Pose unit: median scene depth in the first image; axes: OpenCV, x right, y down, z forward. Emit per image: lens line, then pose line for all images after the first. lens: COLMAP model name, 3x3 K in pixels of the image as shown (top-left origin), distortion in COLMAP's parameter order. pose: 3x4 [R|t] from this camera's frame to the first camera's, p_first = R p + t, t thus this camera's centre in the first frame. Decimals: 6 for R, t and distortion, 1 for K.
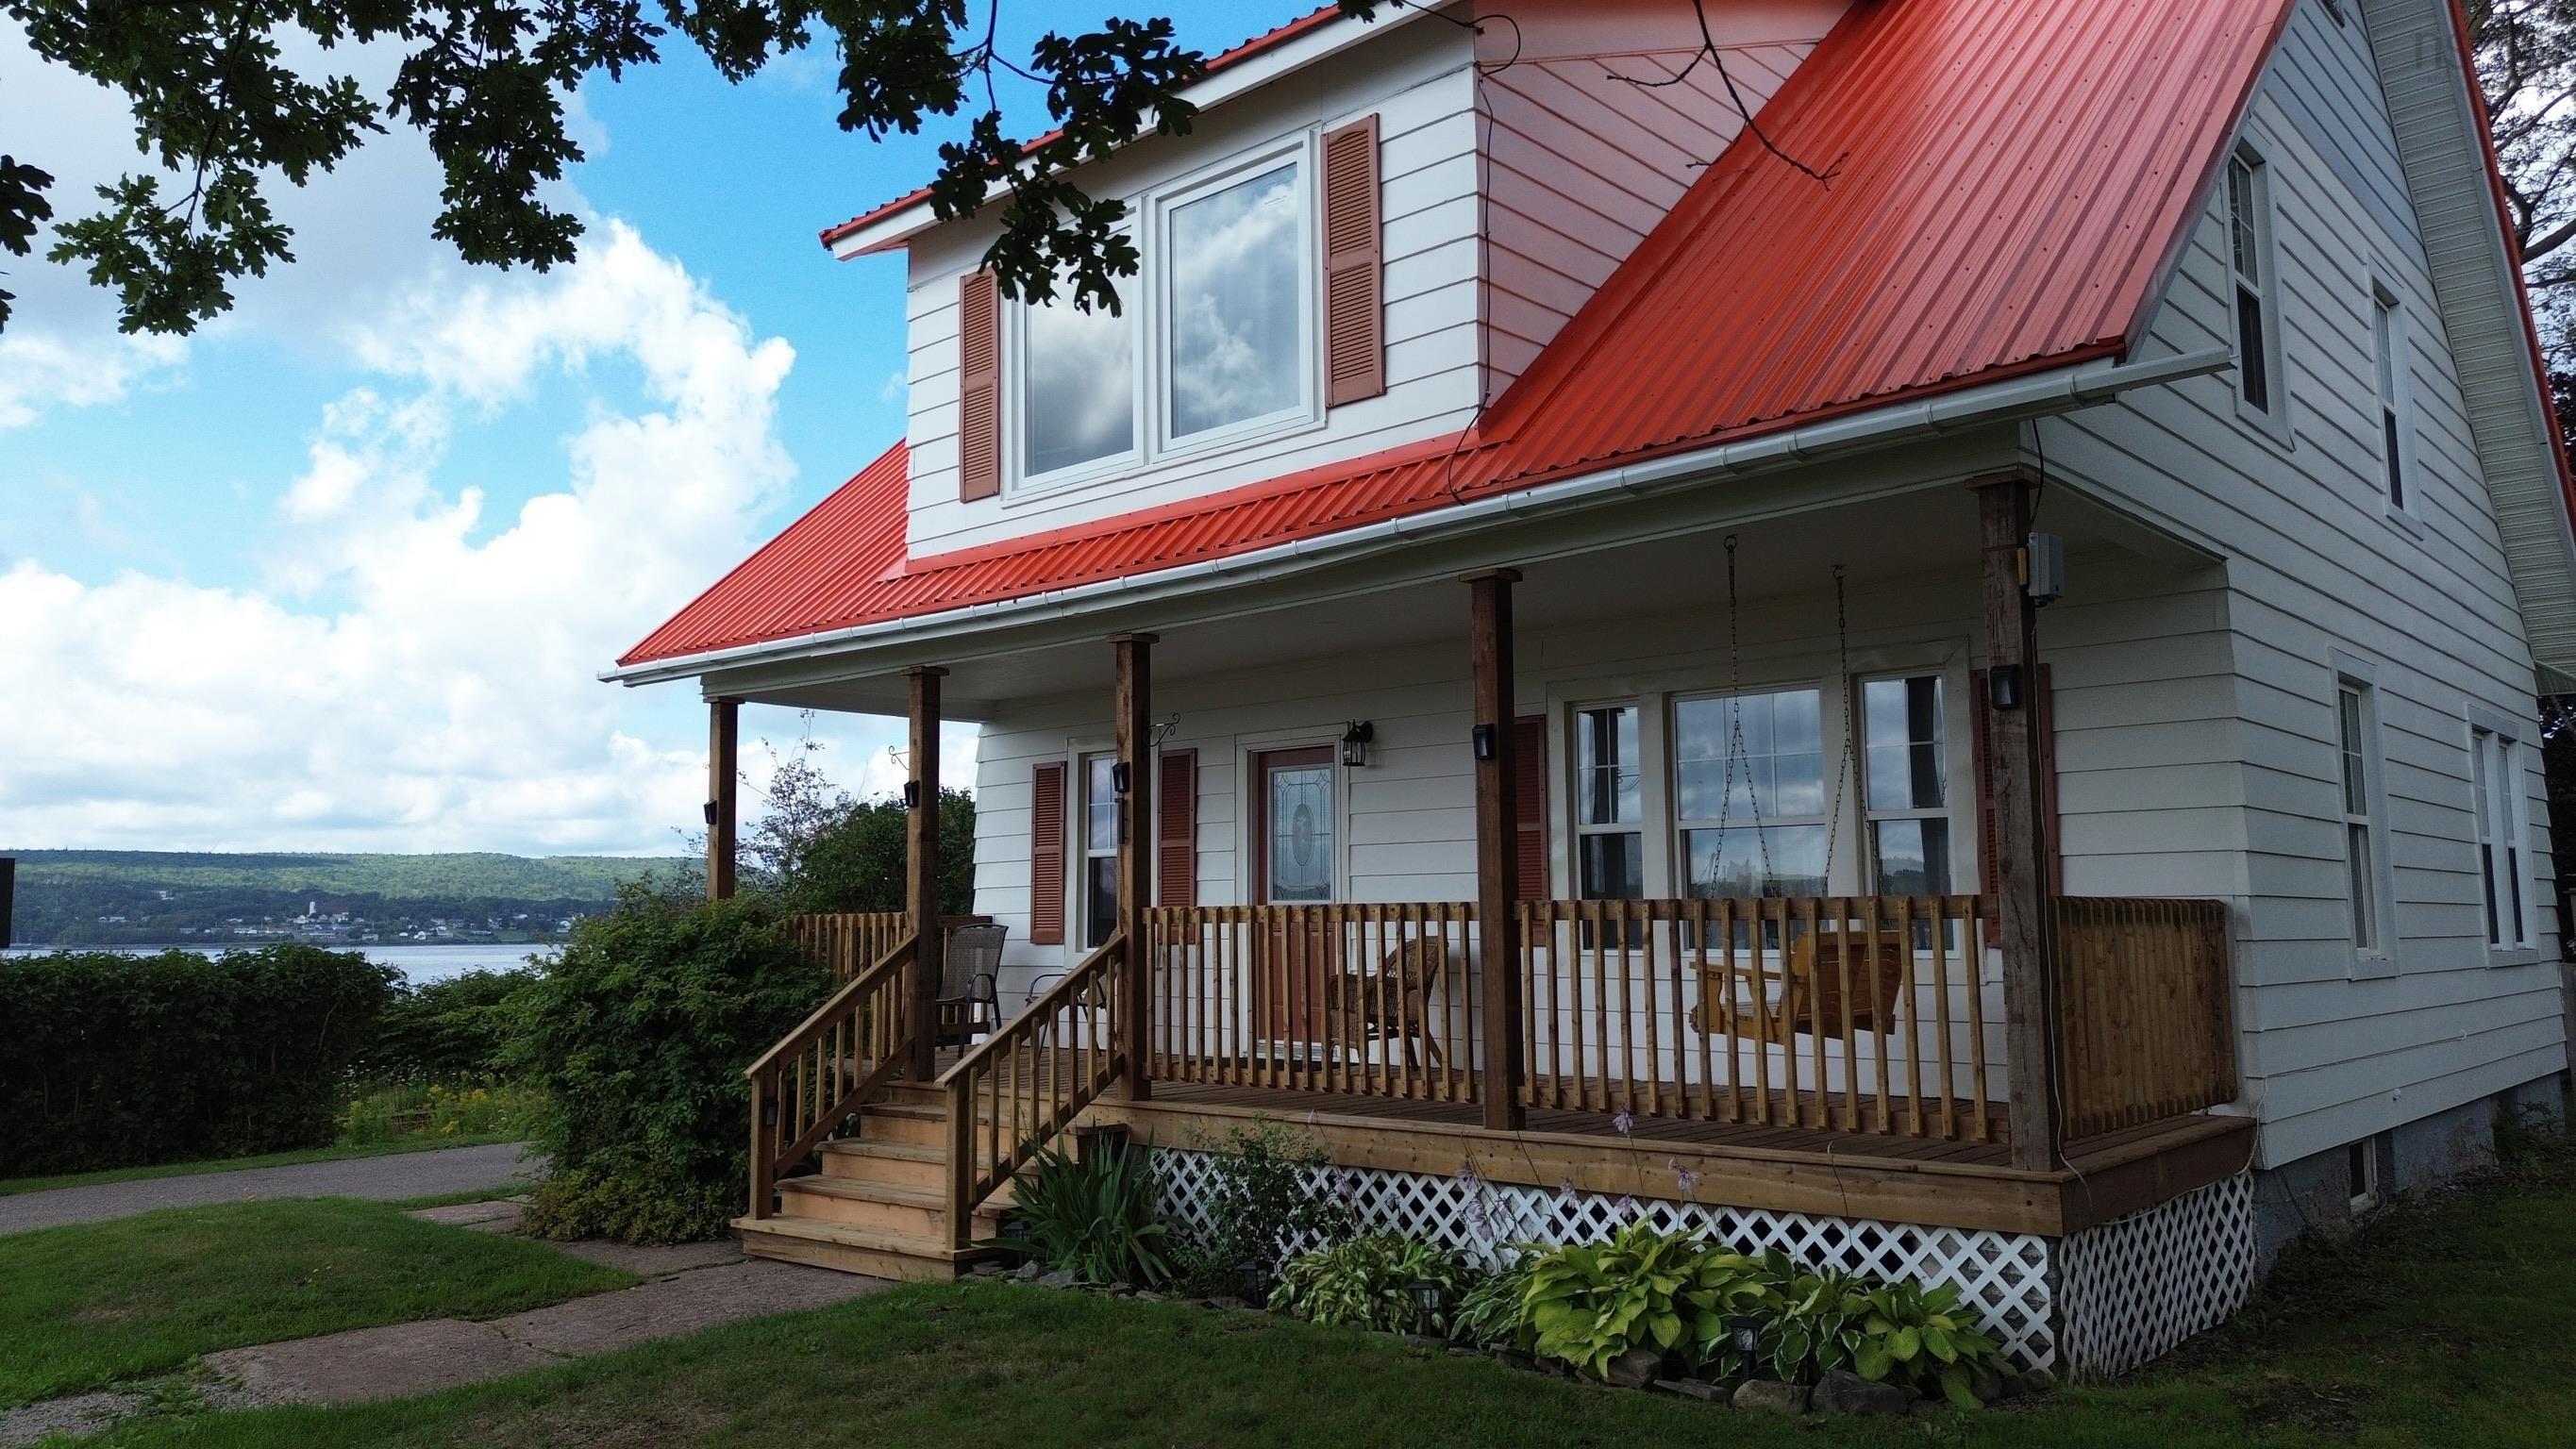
lens RADIAL K [[1831.5, 0, 1303.3], [0, 1831.5, 739.1], [0, 0, 1]] dist [0.063523, -0.063895]
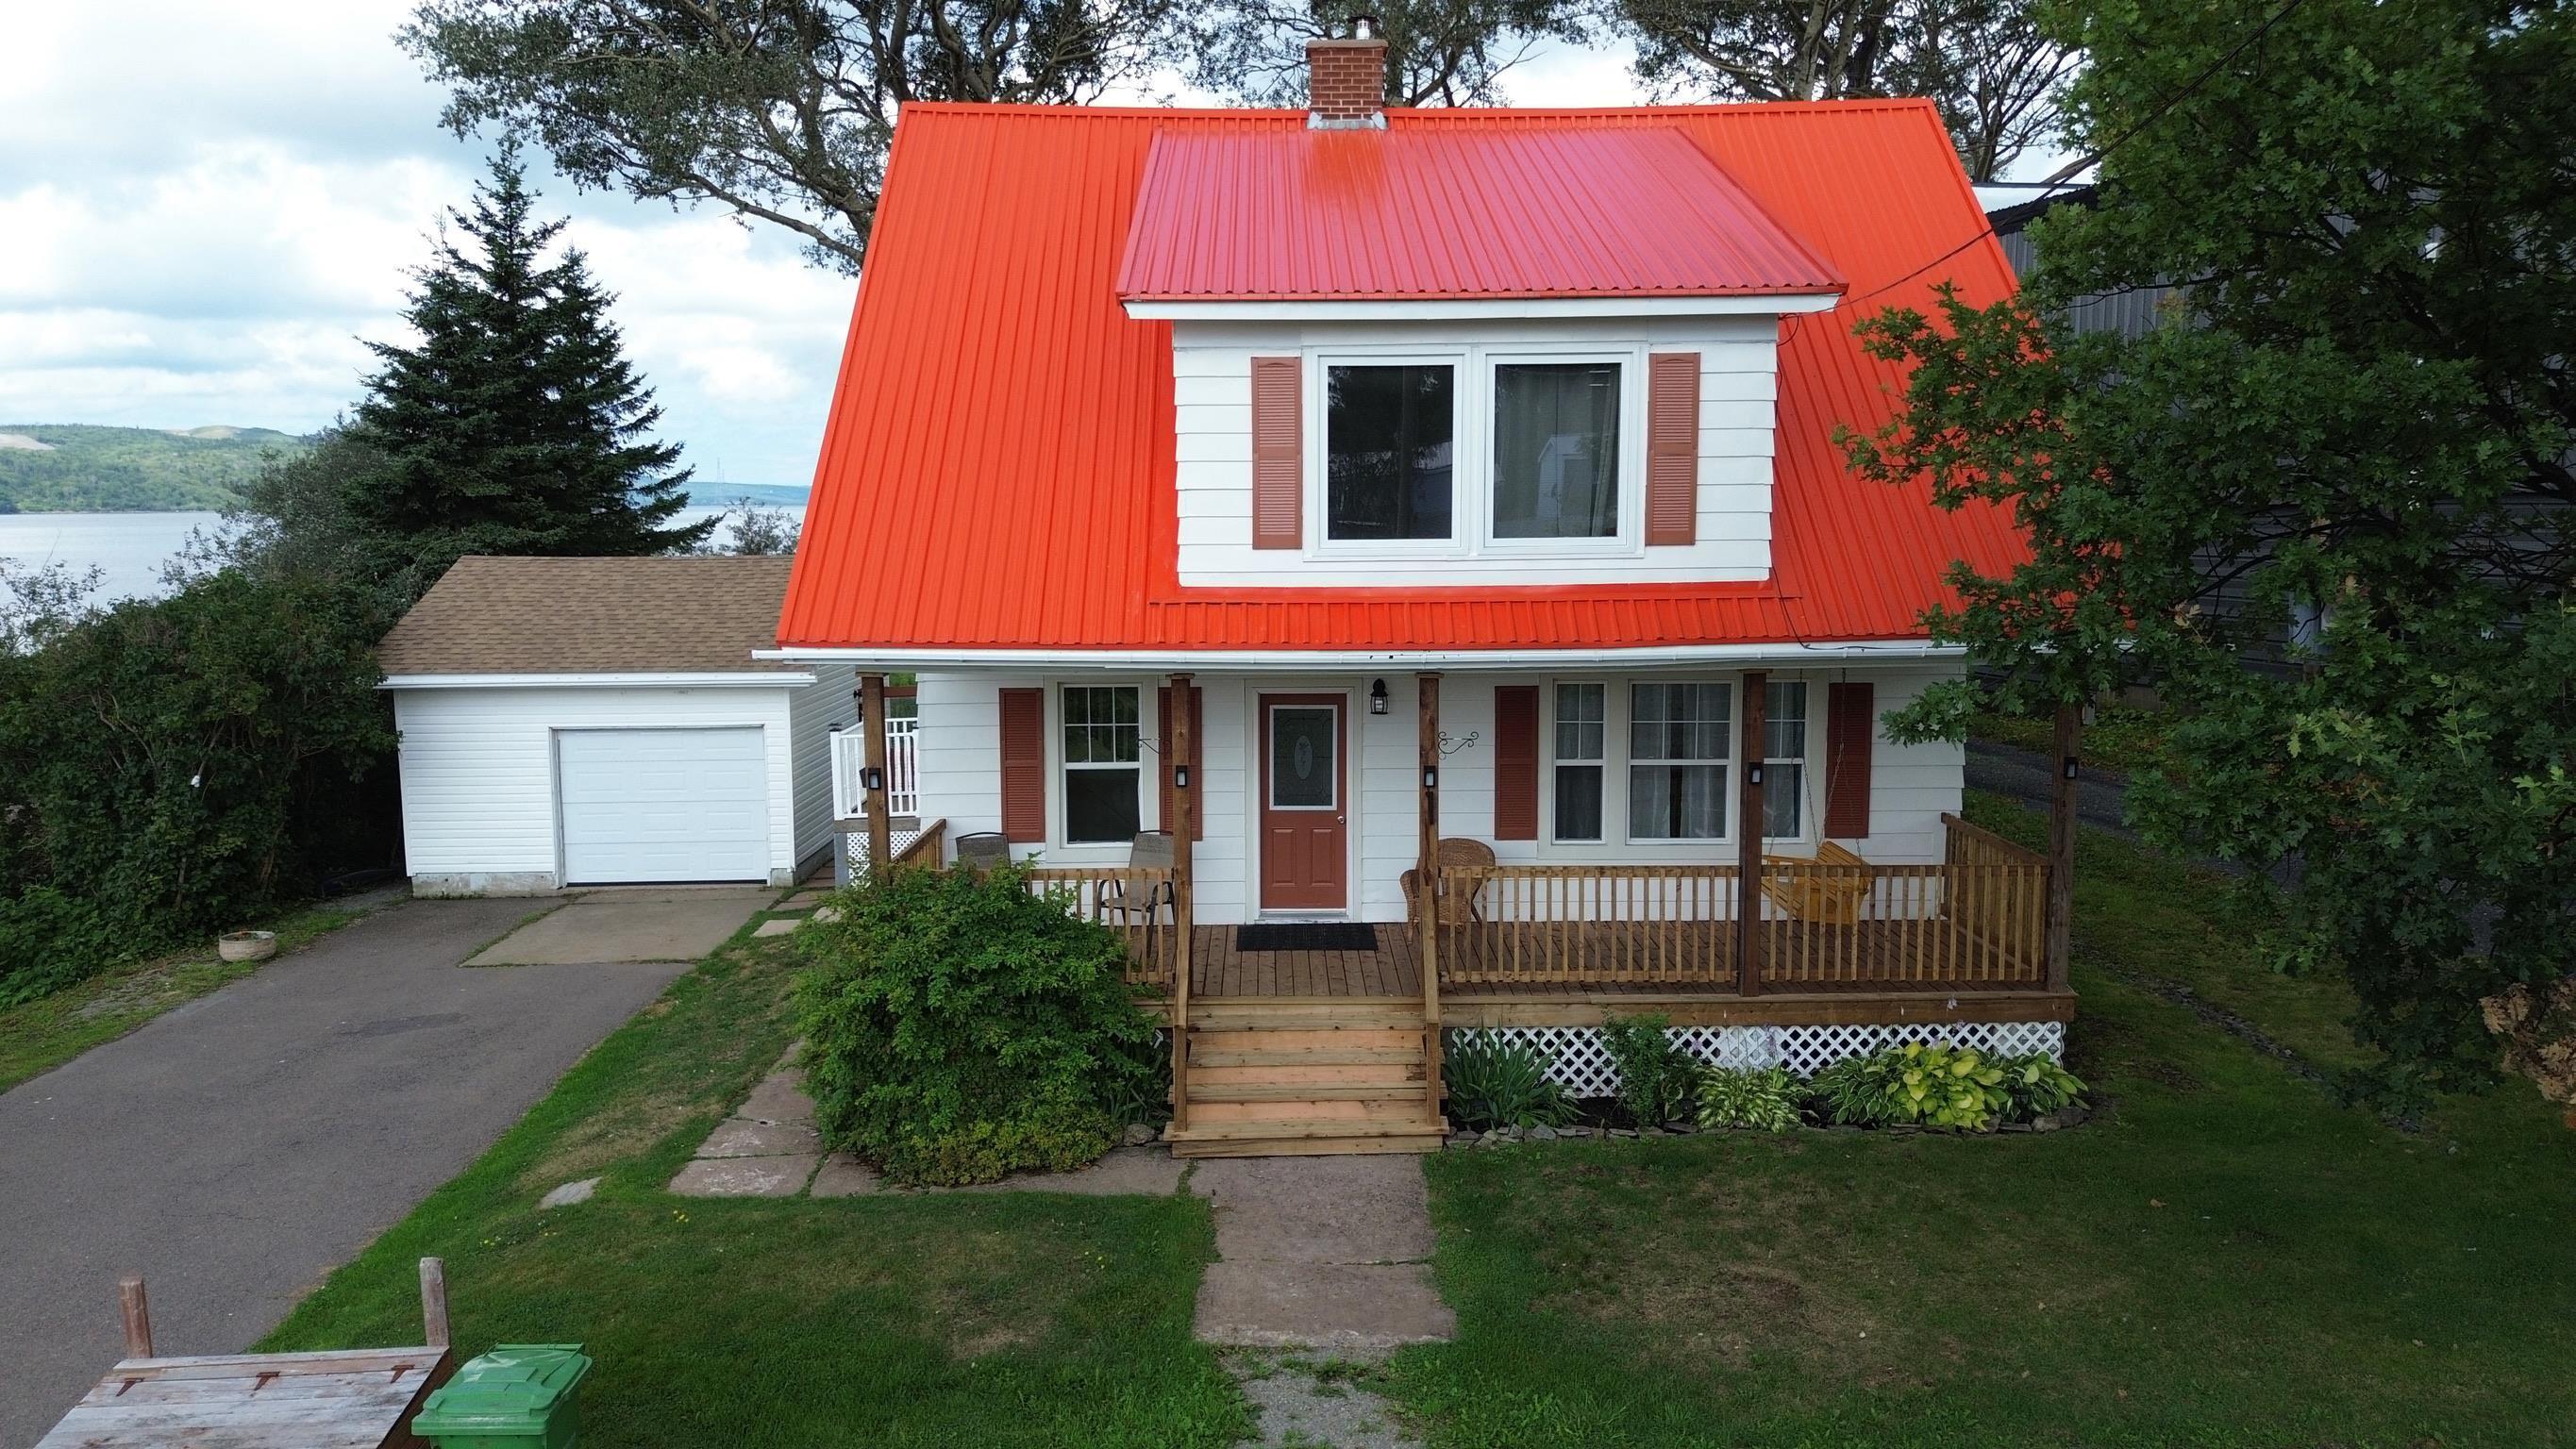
lens RADIAL K [[1831.5, 0, 1268.9], [0, 1831.5, 714.8], [0, 0, 1]] dist [0.063523, -0.063895]
pose [[0.749111, -0.076858, 0.657971, -1.139381], [-0.064913, 0.979950, 0.188373, -0.288014], [-0.659256, -0.183823, 0.729102, 0.077388]]
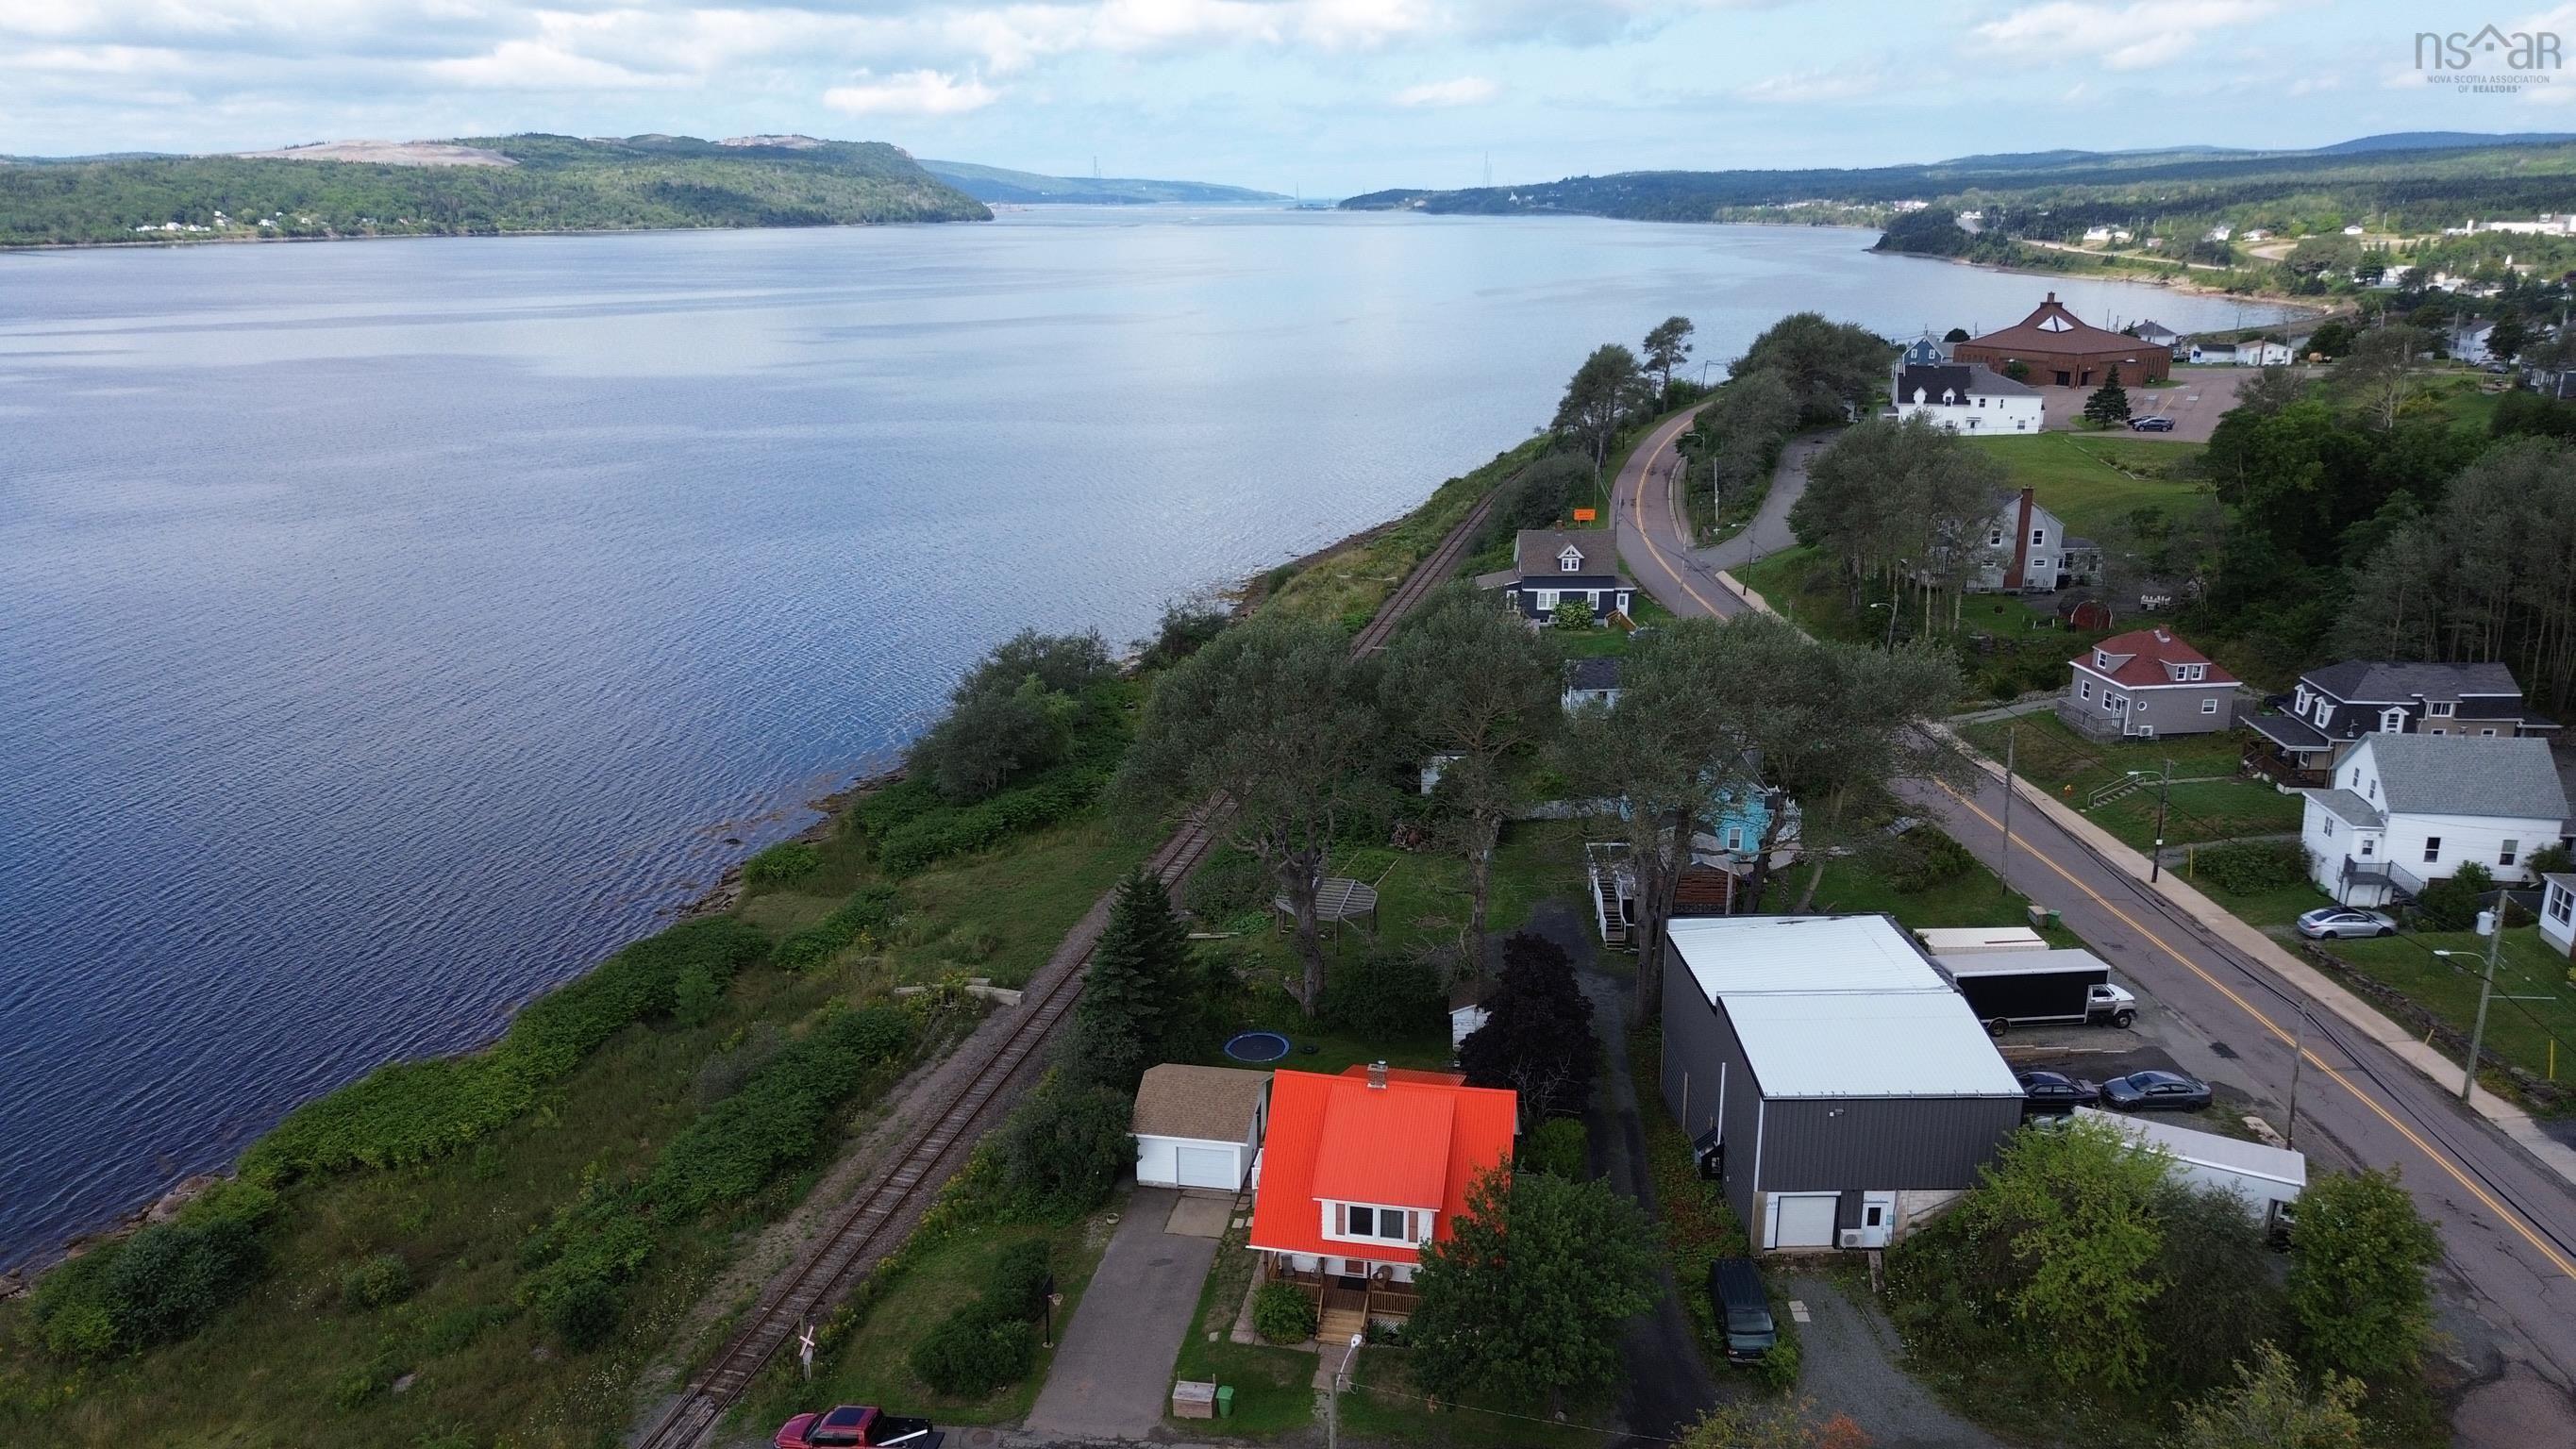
lens RADIAL K [[1831.5, 0, 1287.5], [0, 1831.5, 713.8], [0, 0, 1]] dist [0.063523, -0.063895]
pose [[0.860004, -0.137596, 0.491386, -3.835275], [-0.054036, 0.932990, 0.355824, -4.865061], [-0.507418, -0.332562, 0.794940, -4.109272]]
